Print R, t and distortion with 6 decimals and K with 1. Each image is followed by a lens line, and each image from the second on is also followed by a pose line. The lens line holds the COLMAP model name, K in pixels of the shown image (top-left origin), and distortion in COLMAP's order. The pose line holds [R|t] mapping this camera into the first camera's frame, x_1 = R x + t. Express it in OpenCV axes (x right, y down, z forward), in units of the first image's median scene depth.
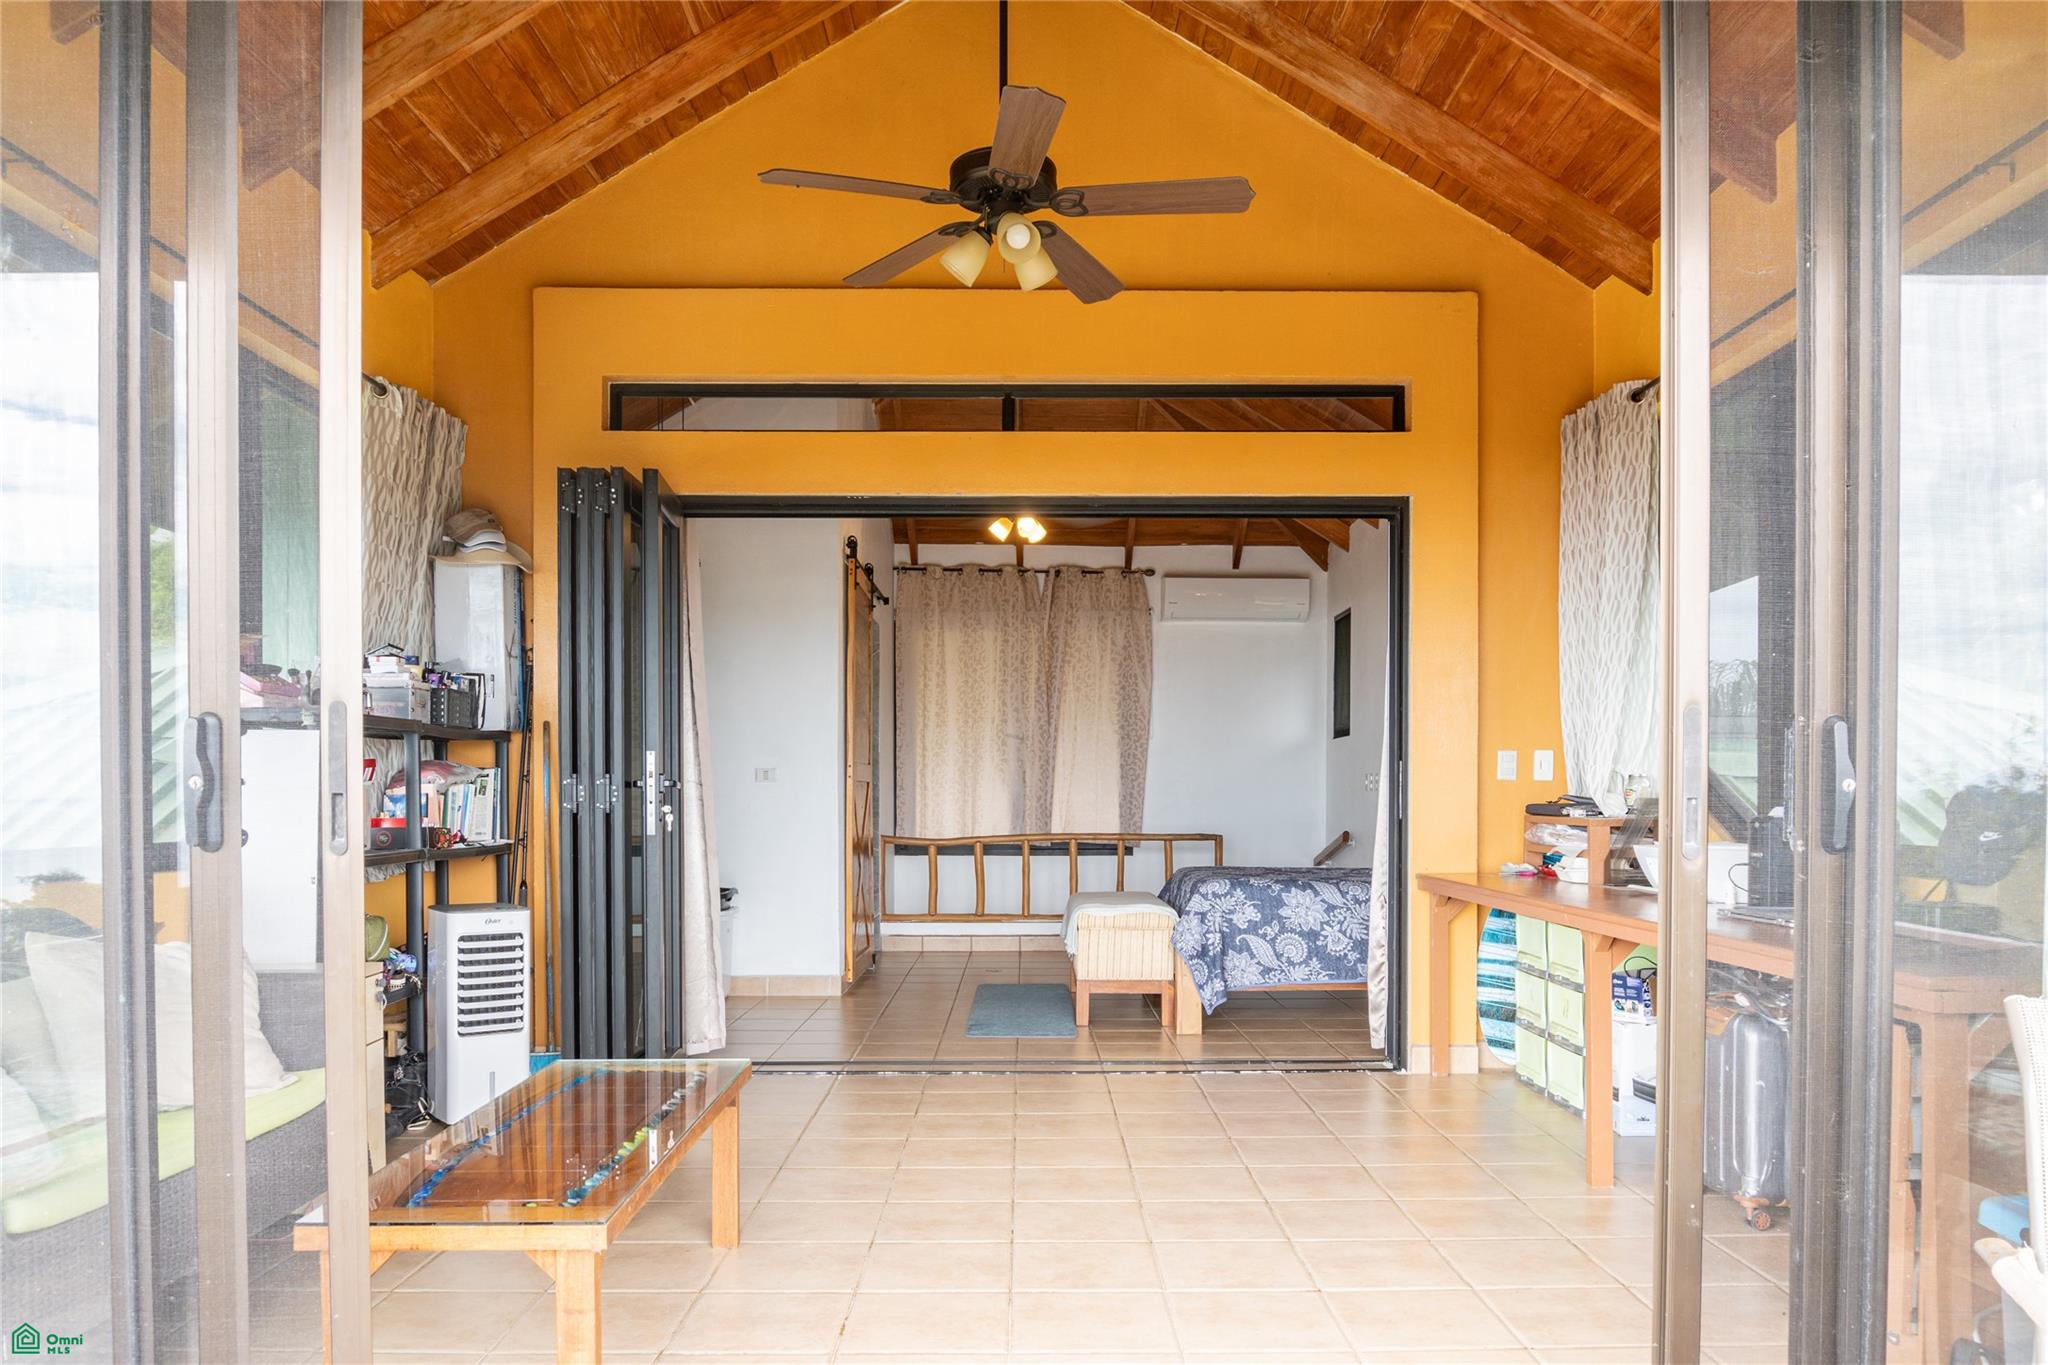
lens RADIAL K [[1393.4, 0, 994.5], [0, 1393.4, 578.9], [0, 0, 1]] dist [-0.015788, -0.001392]
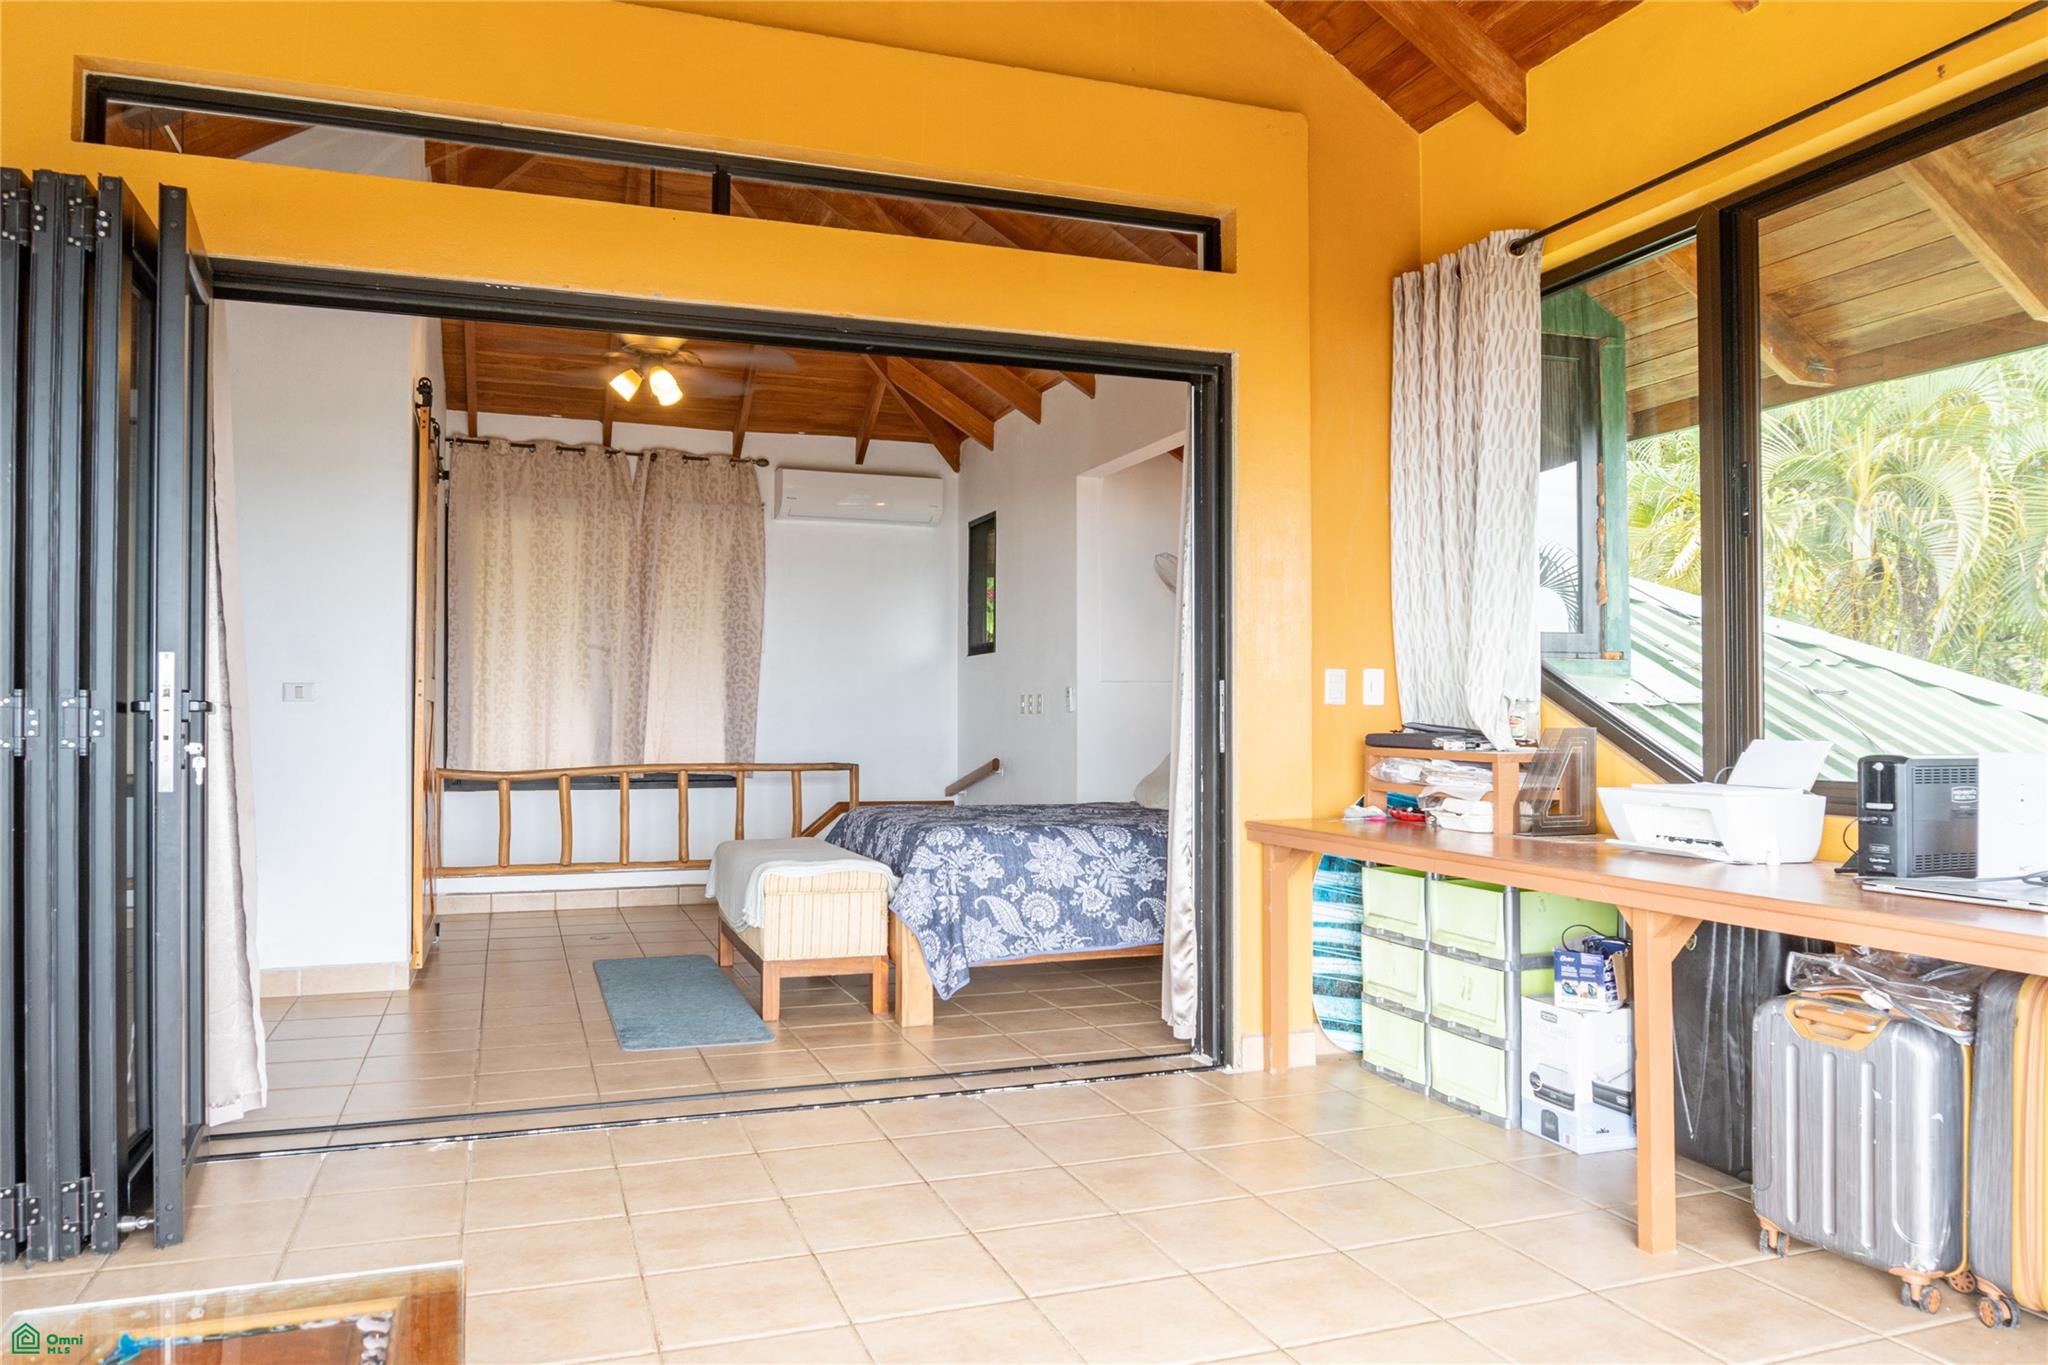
lens RADIAL K [[1425.8, 0, 1022.2], [0, 1425.8, 572.4], [0, 0, 1]] dist [-0.031655, 0.003773]
pose [[0.938837, 0.034278, 0.342652, -0.084014], [-0.052871, 0.997584, 0.045065, 0.033057], [-0.340280, -0.060425, 0.938381, 0.237306]]
